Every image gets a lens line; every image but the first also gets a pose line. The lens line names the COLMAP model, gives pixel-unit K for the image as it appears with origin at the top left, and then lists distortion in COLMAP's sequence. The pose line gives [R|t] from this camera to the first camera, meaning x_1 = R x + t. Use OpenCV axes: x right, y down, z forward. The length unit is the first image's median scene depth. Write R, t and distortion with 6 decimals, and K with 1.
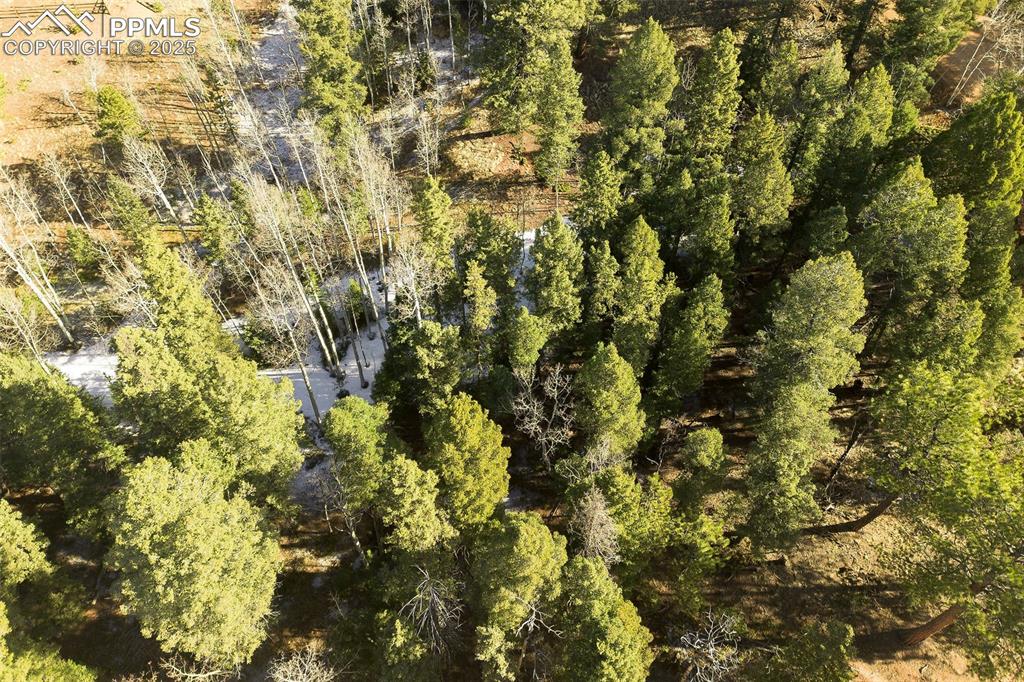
lens RADIAL K [[766.8, 0, 506.3], [0, 766.8, 327.0], [0, 0, 1]] dist [0.041770, -0.008968]
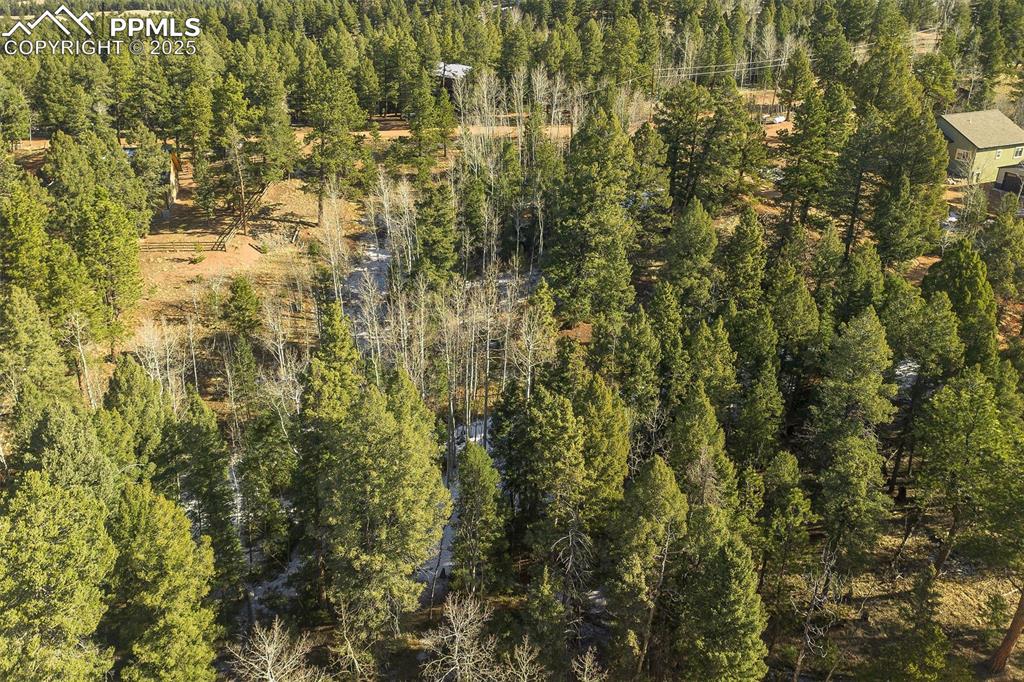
lens RADIAL K [[854.1, 0, 506.9], [0, 854.1, 349.5], [0, 0, 1]] dist [0.051184, -0.038950]
pose [[0.999204, 0.015421, 0.036797, -0.189164], [0.002196, 0.899633, -0.436641, 0.486201], [-0.039837, 0.436374, 0.898883, -0.219260]]
